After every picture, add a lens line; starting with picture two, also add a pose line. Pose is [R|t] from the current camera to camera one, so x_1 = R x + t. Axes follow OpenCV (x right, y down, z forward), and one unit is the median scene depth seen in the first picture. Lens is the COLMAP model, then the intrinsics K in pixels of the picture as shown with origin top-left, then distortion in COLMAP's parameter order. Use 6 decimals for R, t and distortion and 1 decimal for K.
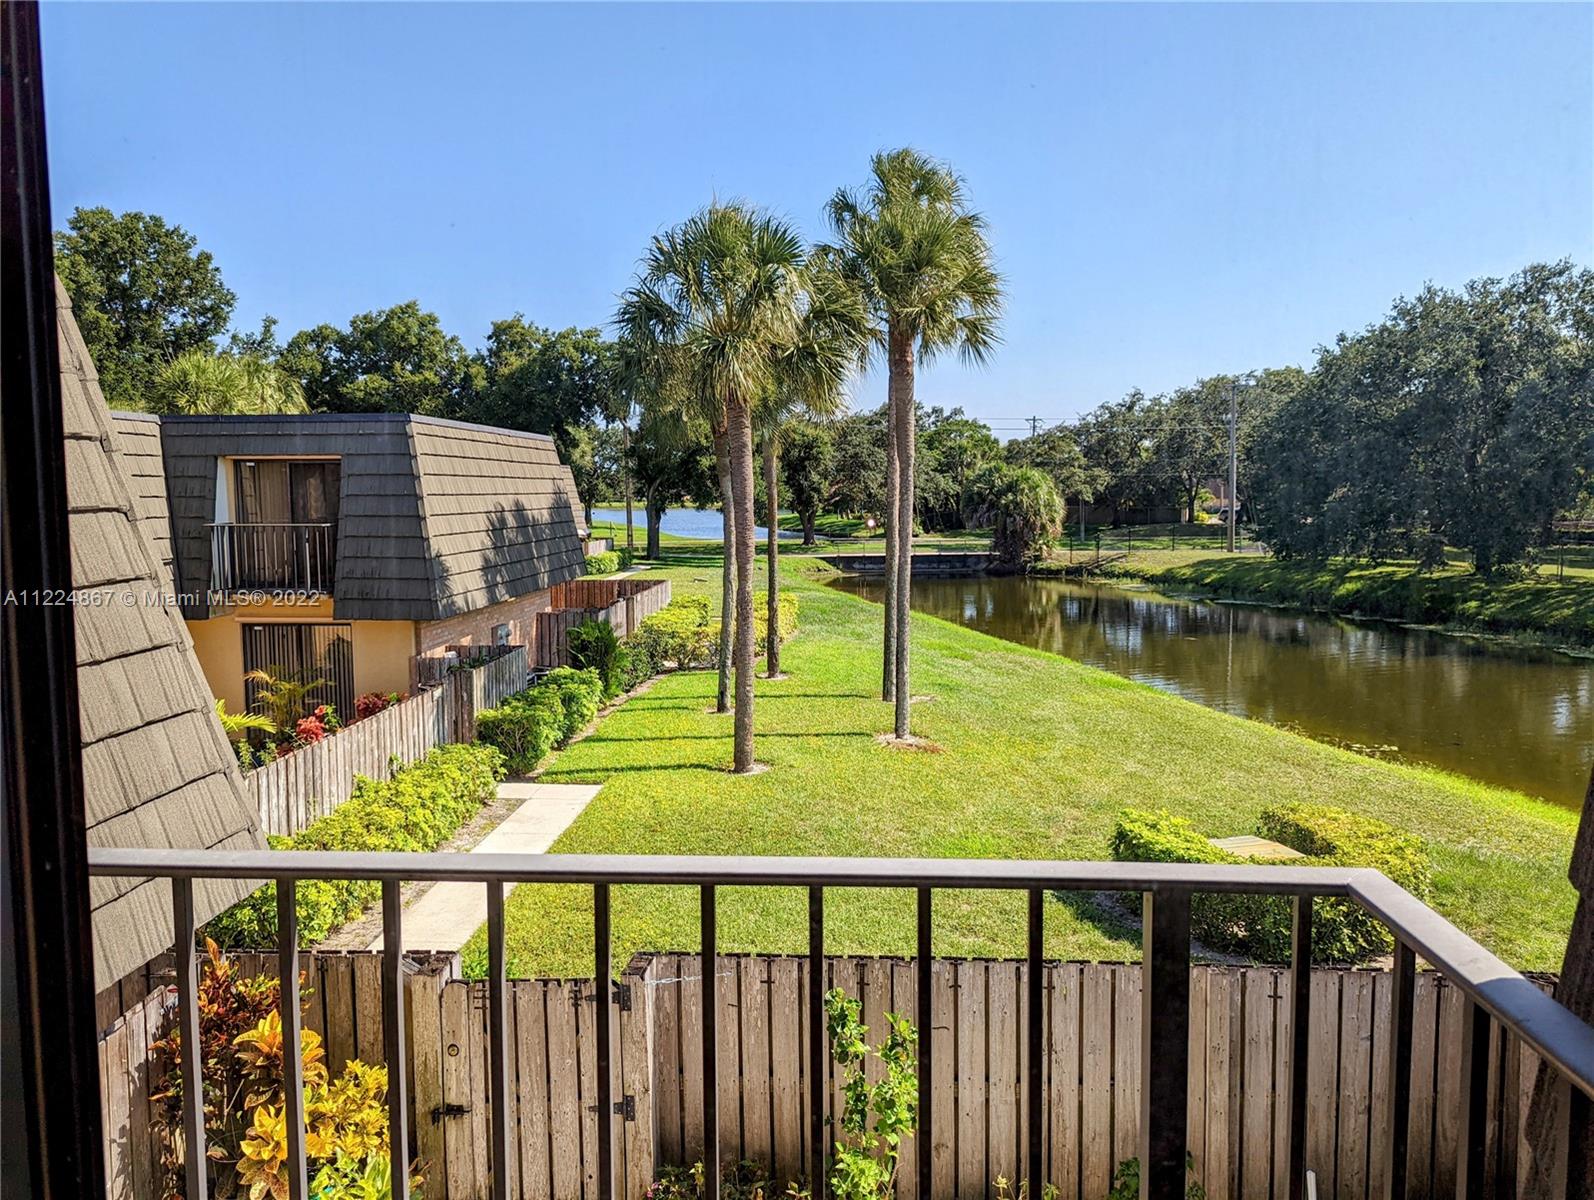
lens RADIAL K [[1124.7, 0, 801.0], [0, 1124.7, 589.2], [0, 0, 1]] dist [0.074404, -0.086229]
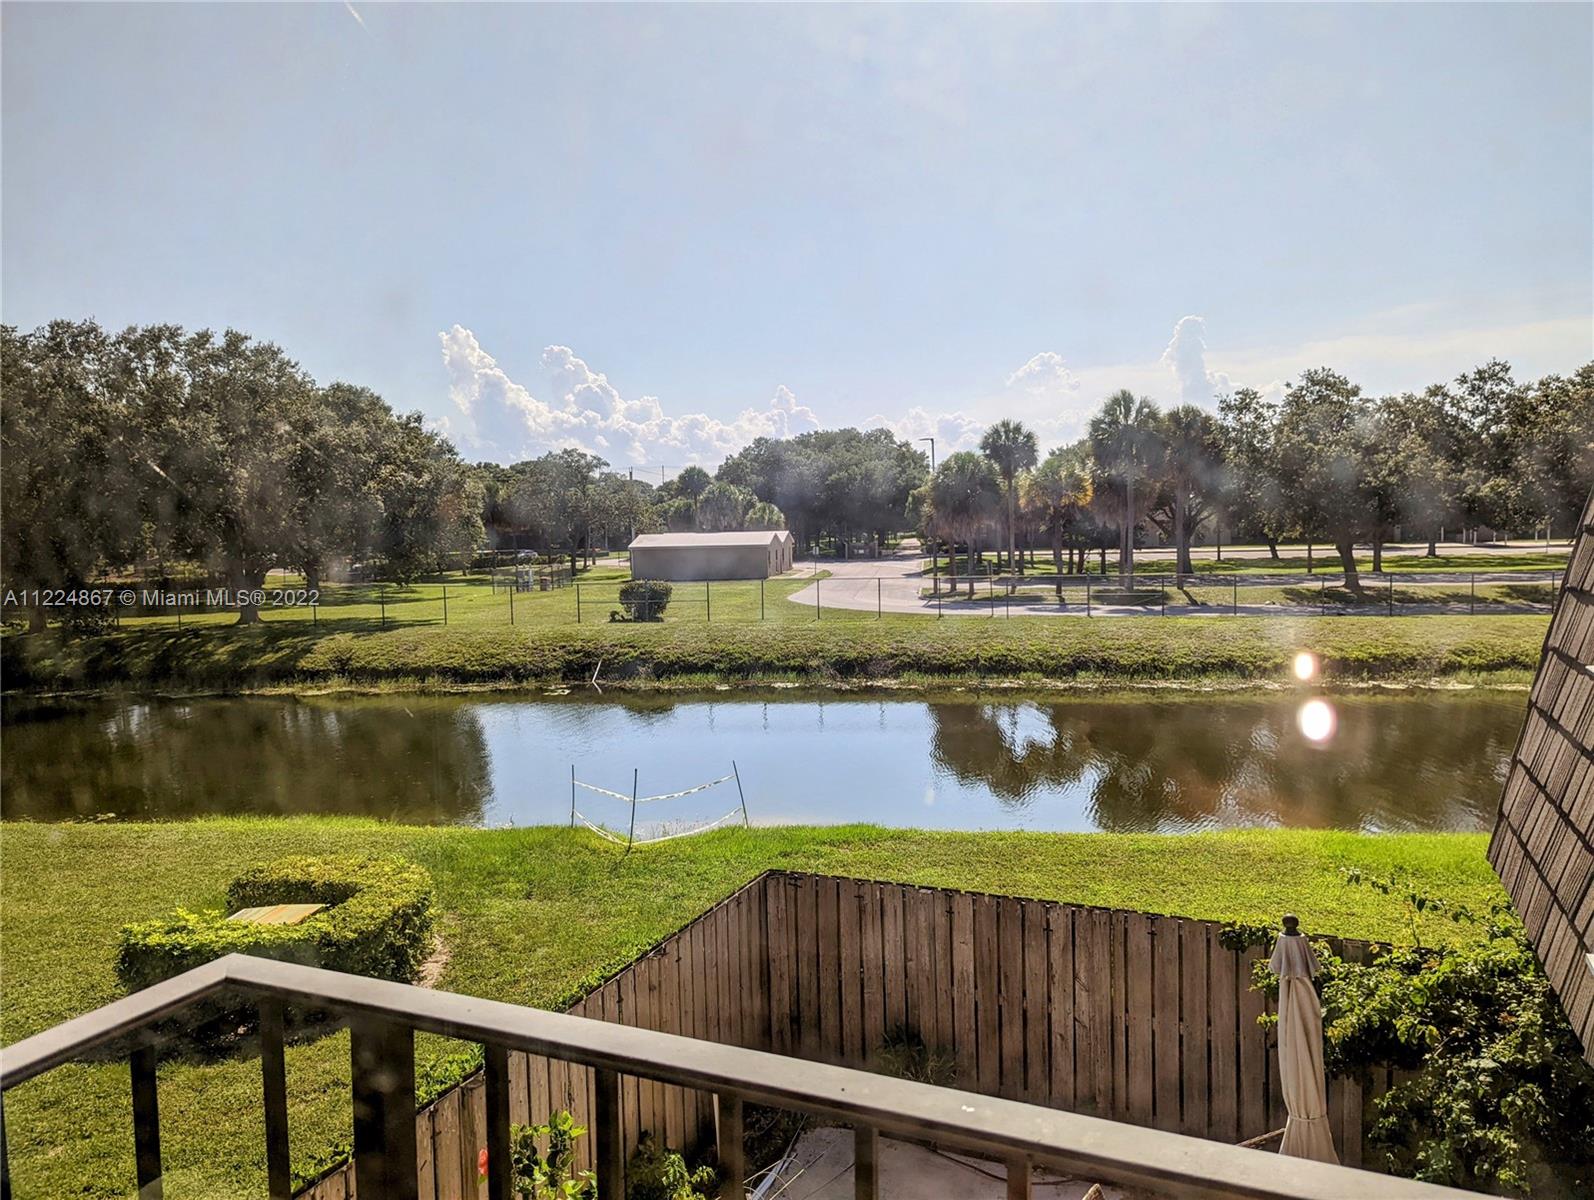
lens RADIAL K [[1124.7, 0, 801.0], [0, 1124.7, 589.2], [0, 0, 1]] dist [0.074404, -0.086229]
pose [[0.363165, -0.065239, 0.929438, -0.317003], [0.109396, 0.993632, 0.027000, -0.022167], [-0.925280, 0.091871, 0.367989, 0.218331]]
